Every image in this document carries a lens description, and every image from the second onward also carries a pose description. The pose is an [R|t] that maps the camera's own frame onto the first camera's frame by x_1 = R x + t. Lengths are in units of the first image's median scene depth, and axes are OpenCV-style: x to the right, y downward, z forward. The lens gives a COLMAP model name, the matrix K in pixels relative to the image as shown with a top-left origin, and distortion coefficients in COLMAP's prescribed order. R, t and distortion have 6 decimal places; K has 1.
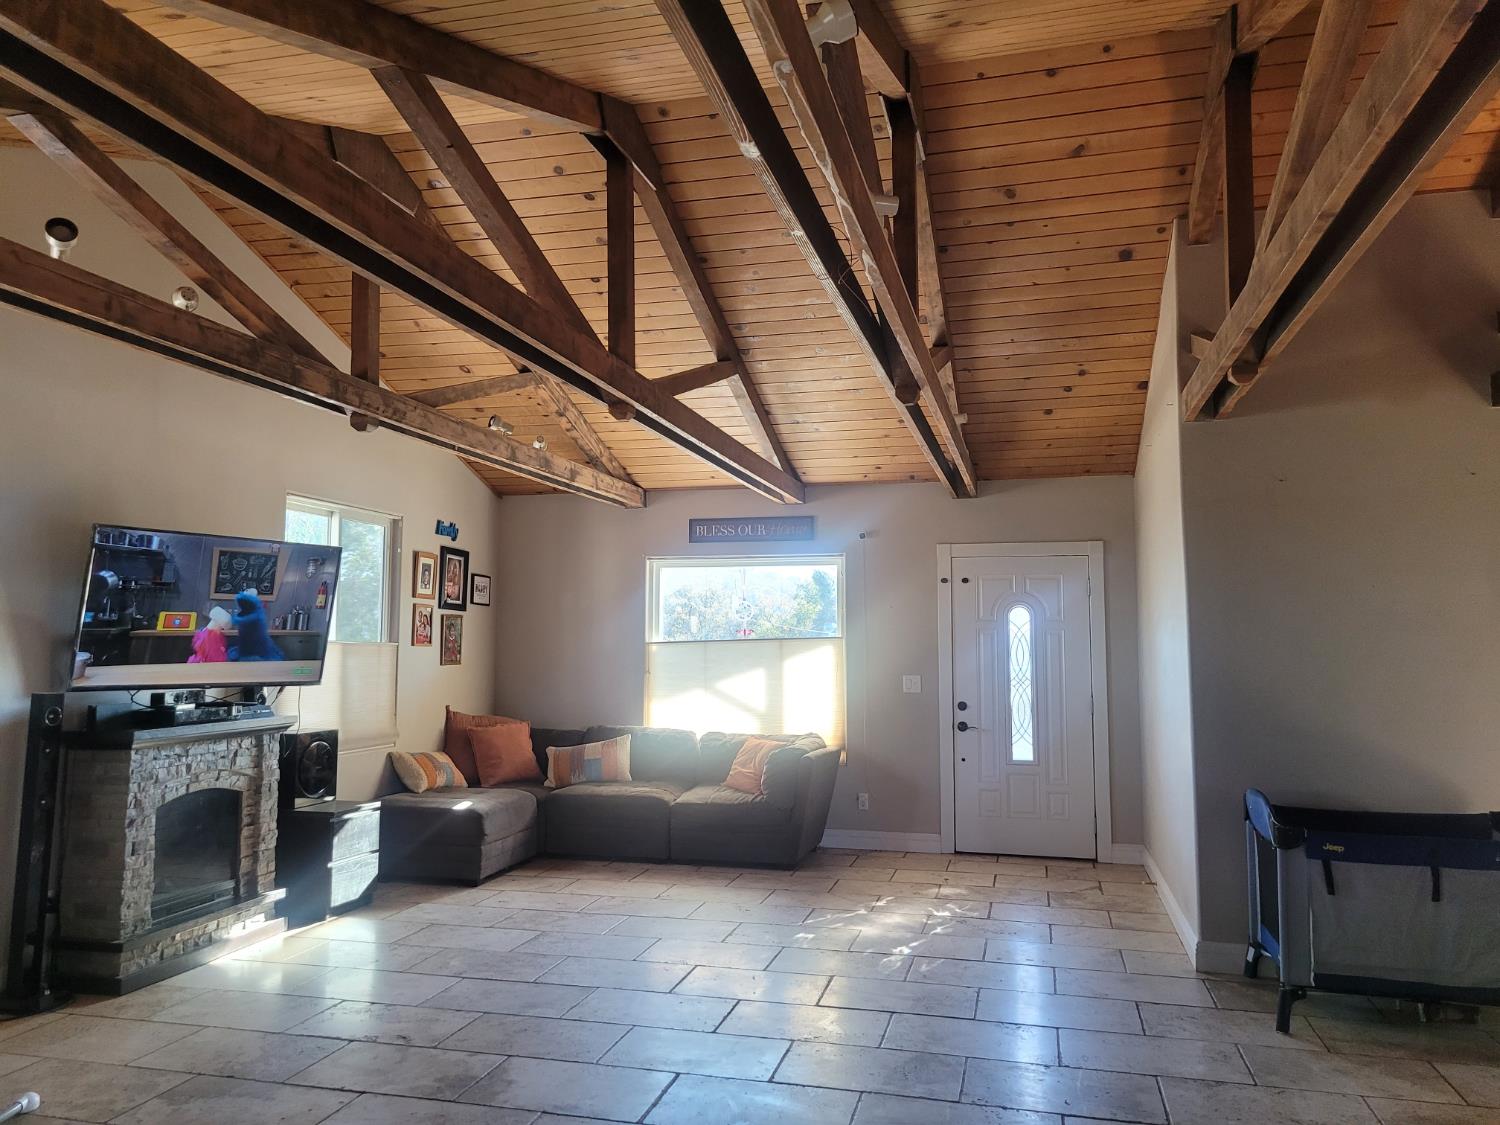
lens RADIAL K [[1126.9, 0, 742.6], [0, 1126.9, 550.2], [0, 0, 1]] dist [0.048835, -0.032452]
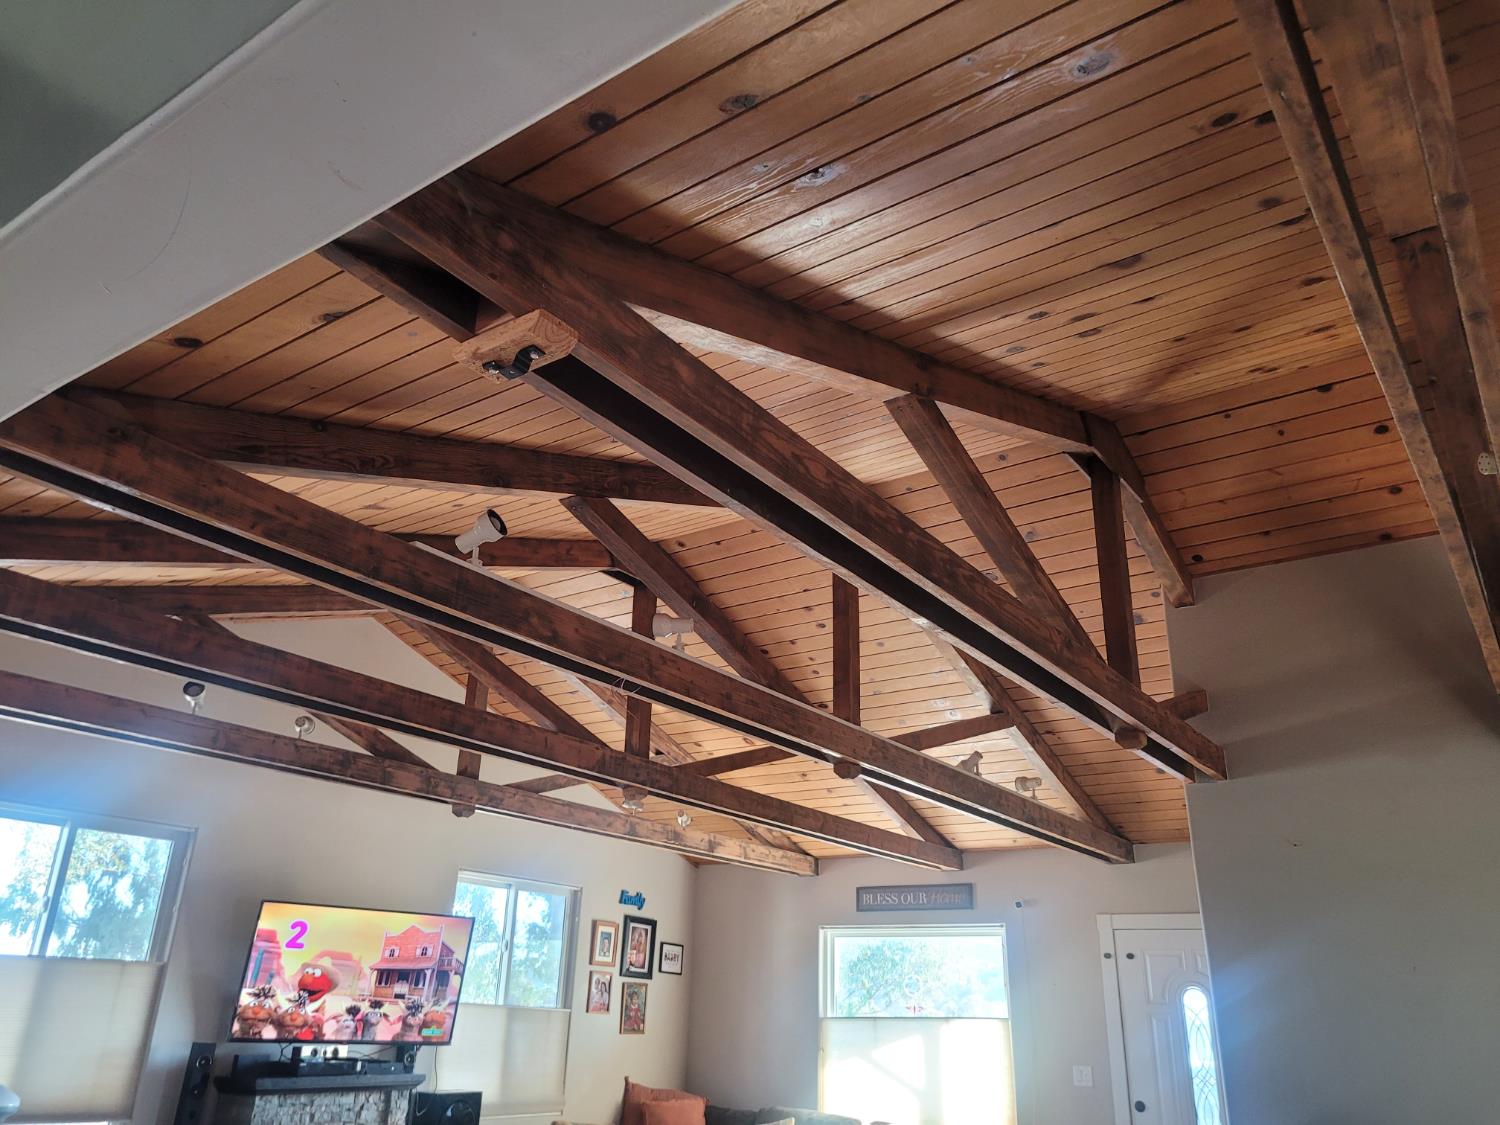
lens RADIAL K [[1126.9, 0, 737.6], [0, 1126.9, 555.9], [0, 0, 1]] dist [0.048835, -0.032452]
pose [[0.936722, -0.105137, -0.333914, 0.243908], [-0.001393, 0.952709, -0.303881, -0.001810], [0.350072, 0.285118, 0.892277, -0.040415]]
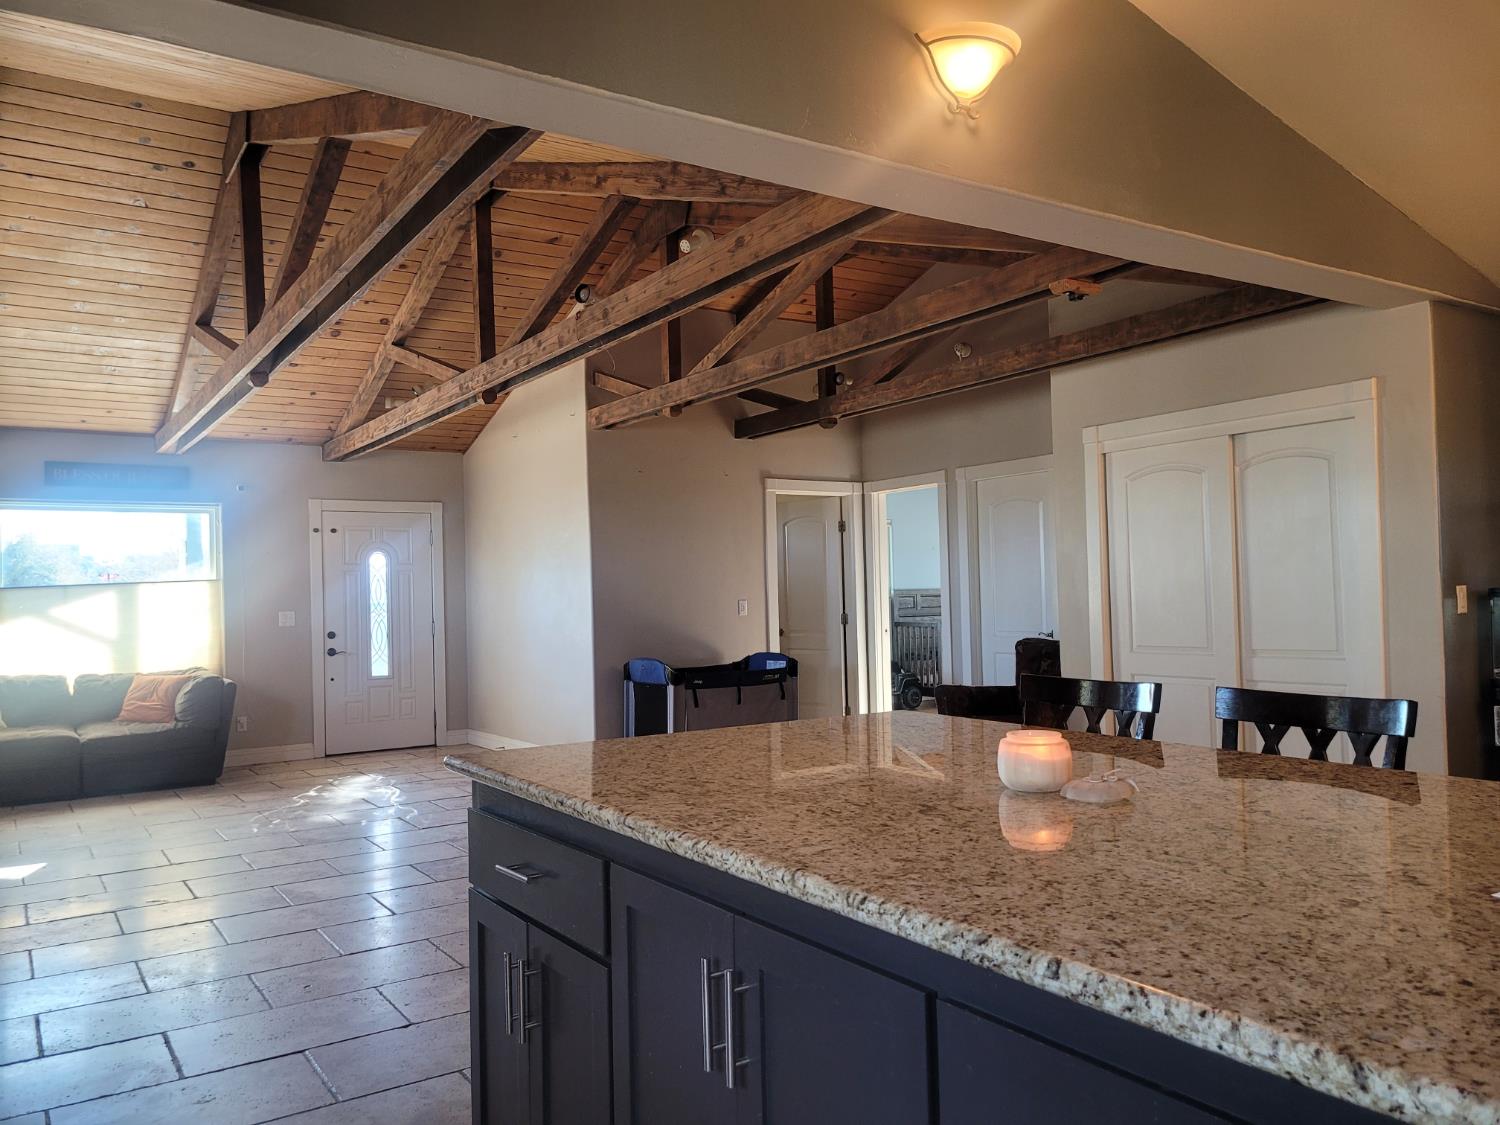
lens RADIAL K [[1126.9, 0, 739.7], [0, 1126.9, 570.6], [0, 0, 1]] dist [0.048835, -0.032452]
pose [[0.669517, -0.003325, 0.742789, -0.408838], [-0.035516, 0.998703, 0.036484, 0.010339], [-0.741947, -0.050808, 0.668531, -0.121223]]
